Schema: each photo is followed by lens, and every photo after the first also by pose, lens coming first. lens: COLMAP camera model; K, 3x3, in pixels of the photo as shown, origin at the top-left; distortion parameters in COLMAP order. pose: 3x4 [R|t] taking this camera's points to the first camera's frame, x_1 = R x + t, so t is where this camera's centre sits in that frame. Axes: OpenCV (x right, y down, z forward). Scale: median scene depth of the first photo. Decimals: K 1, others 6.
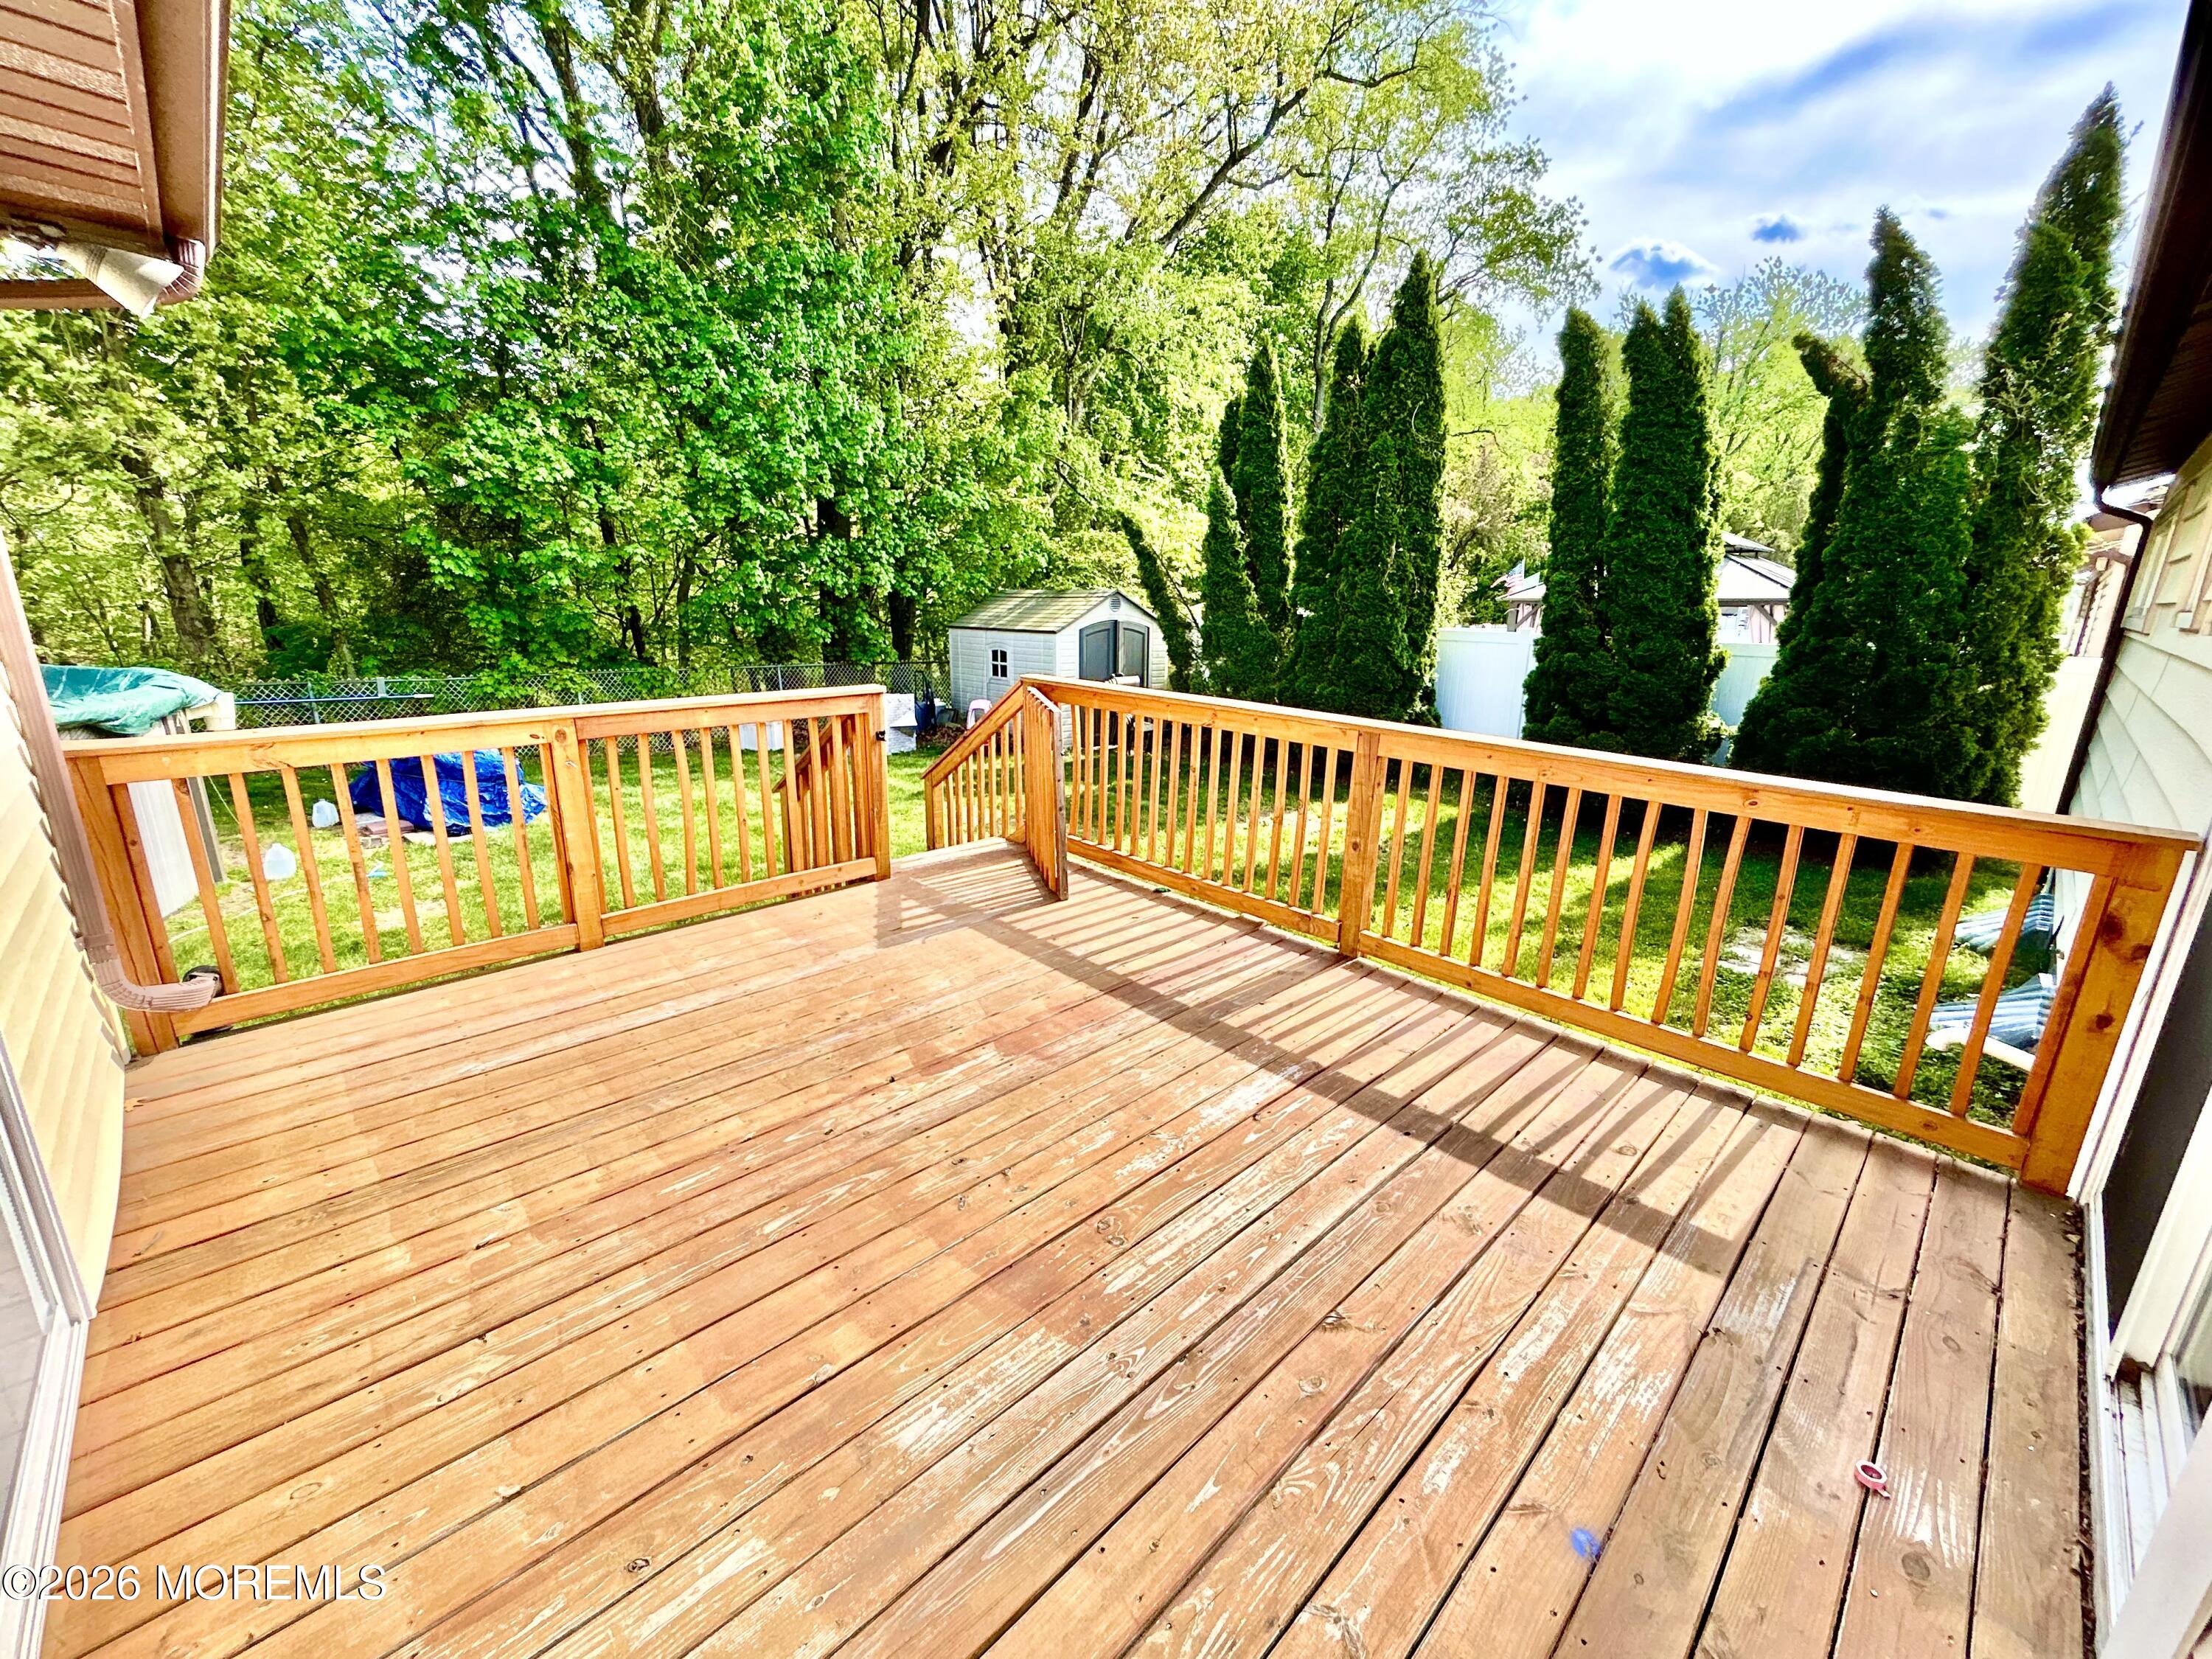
lens RADIAL K [[894.3, 0, 1102.5], [0, 894.3, 832.6], [0, 0, 1]] dist [0.000984, -0.000177]
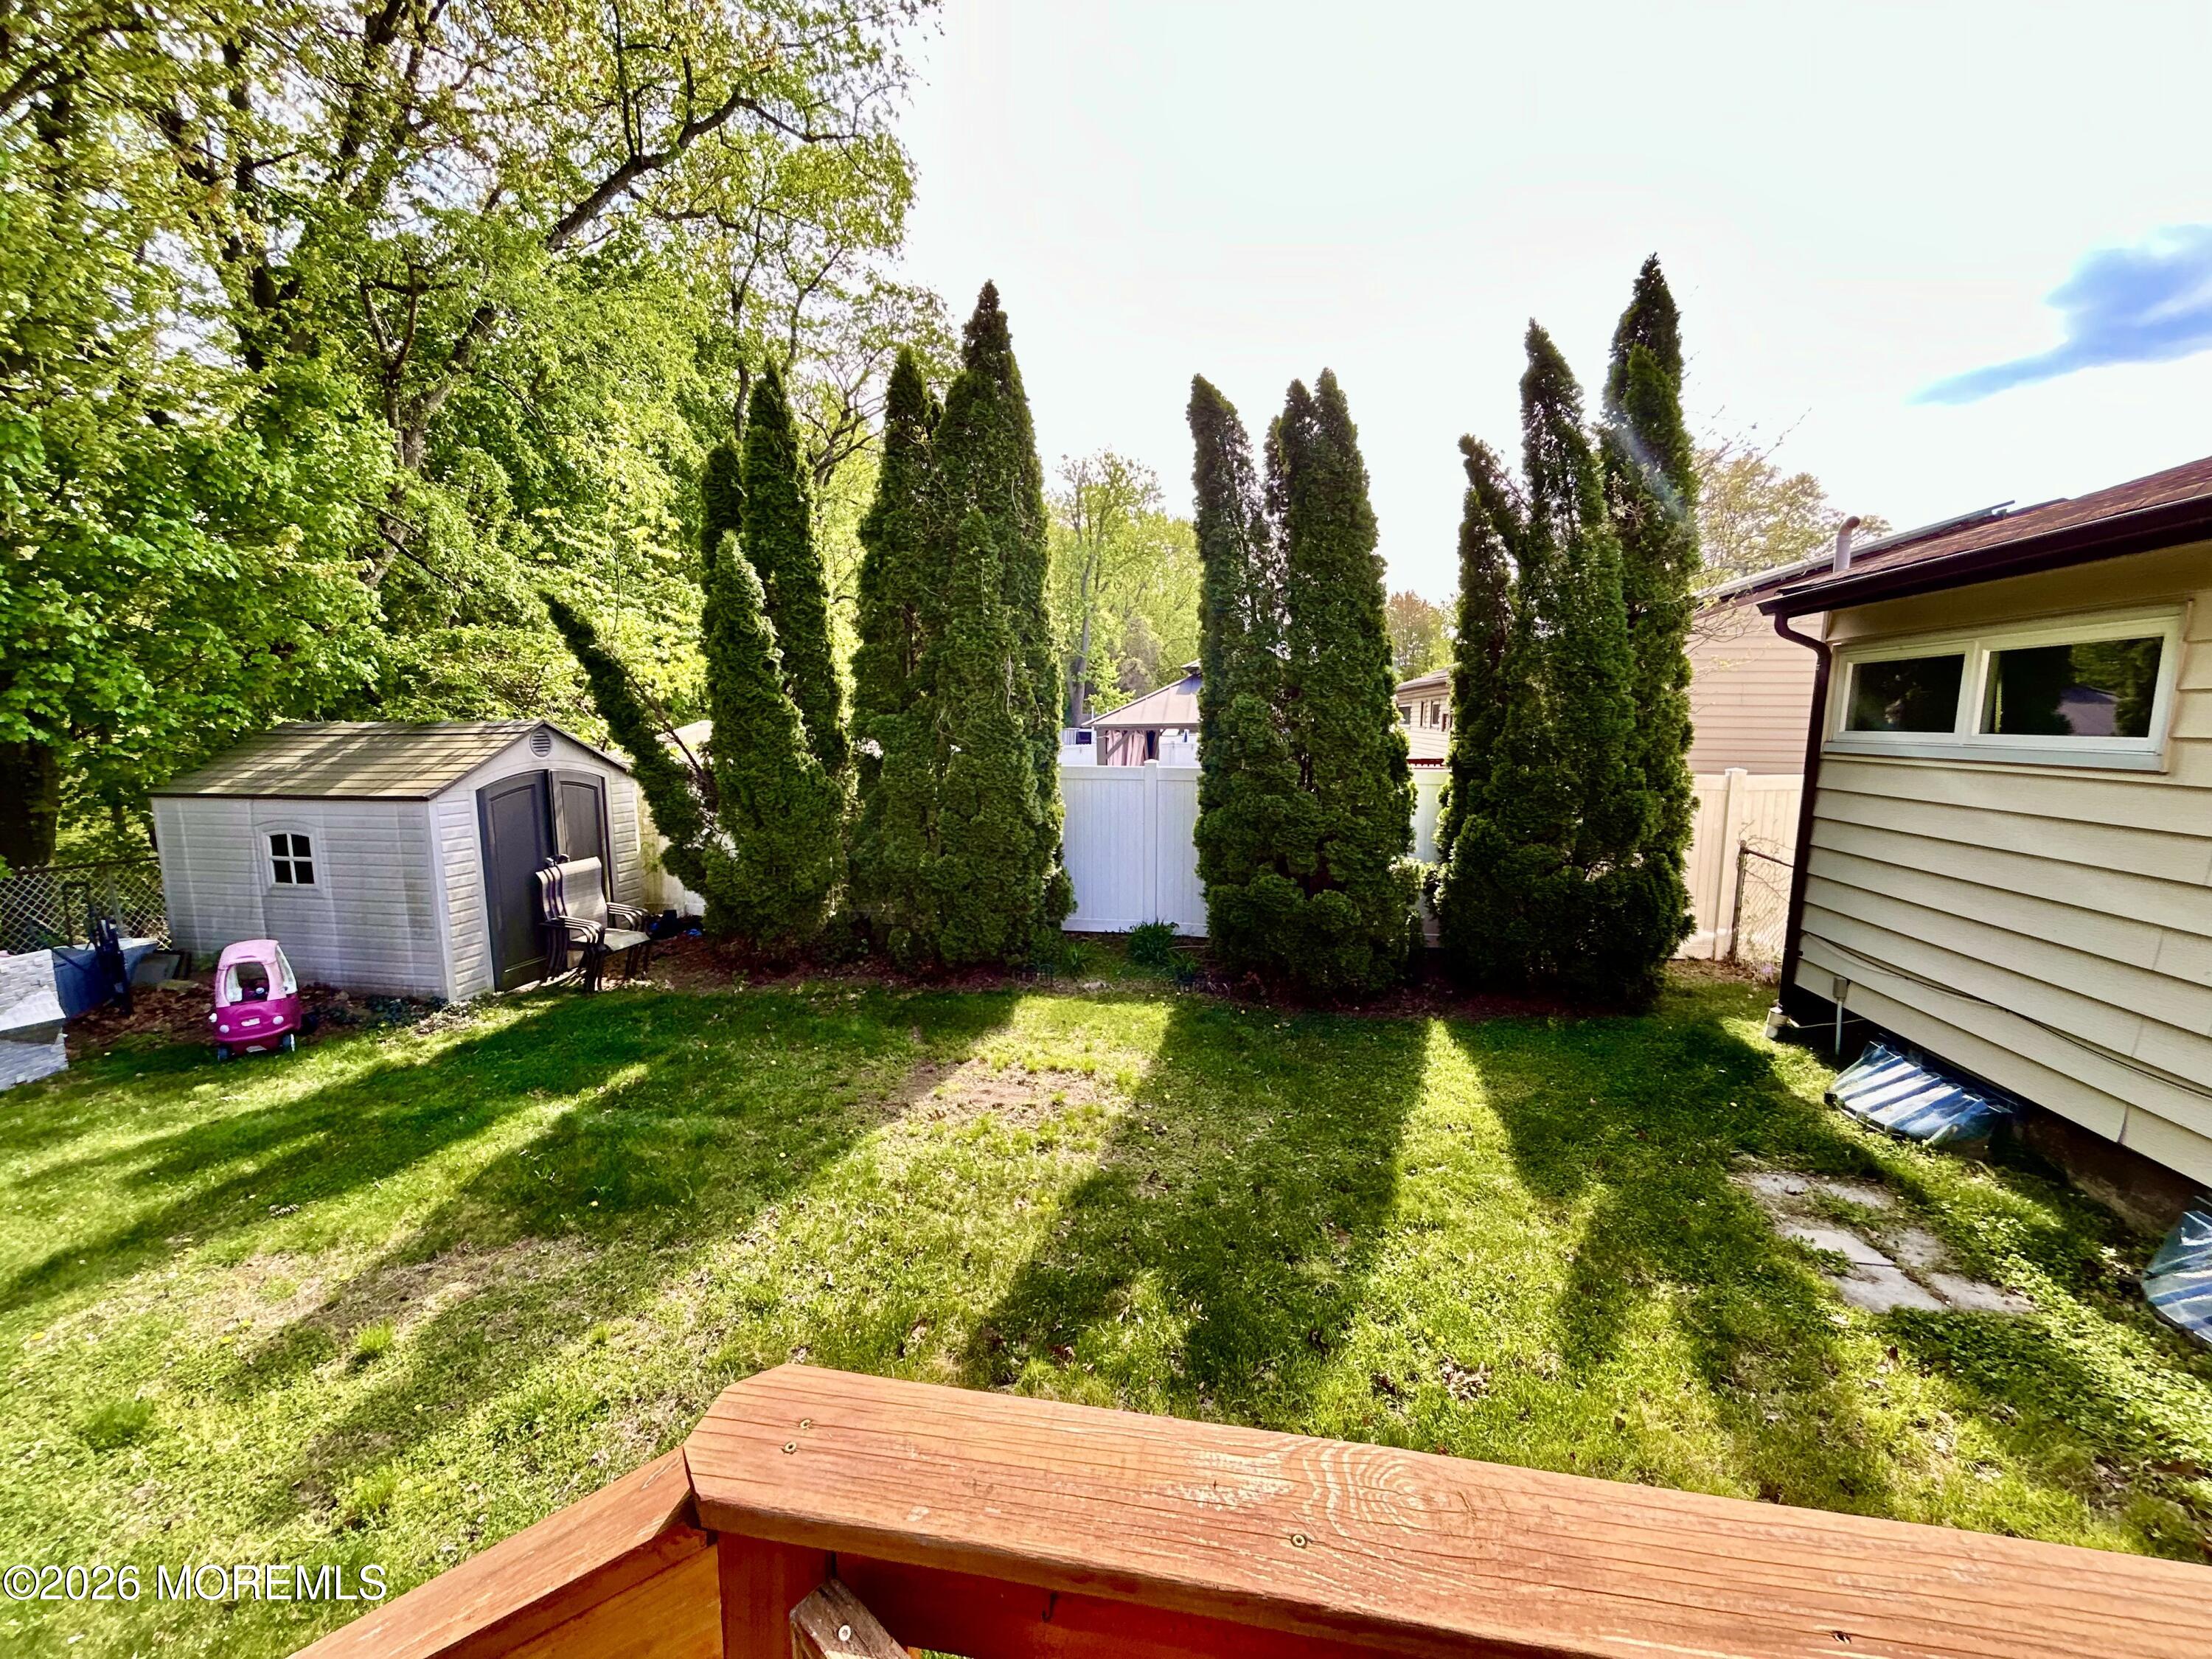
lens RADIAL K [[894.3, 0, 1107.4], [0, 894.3, 834.5], [0, 0, 1]] dist [0.000984, -0.000177]
pose [[0.803781, -0.091592, 0.587832, -0.037086], [0.163686, 0.983990, -0.070500, -0.086721], [-0.571964, 0.152887, 0.805905, 0.291957]]
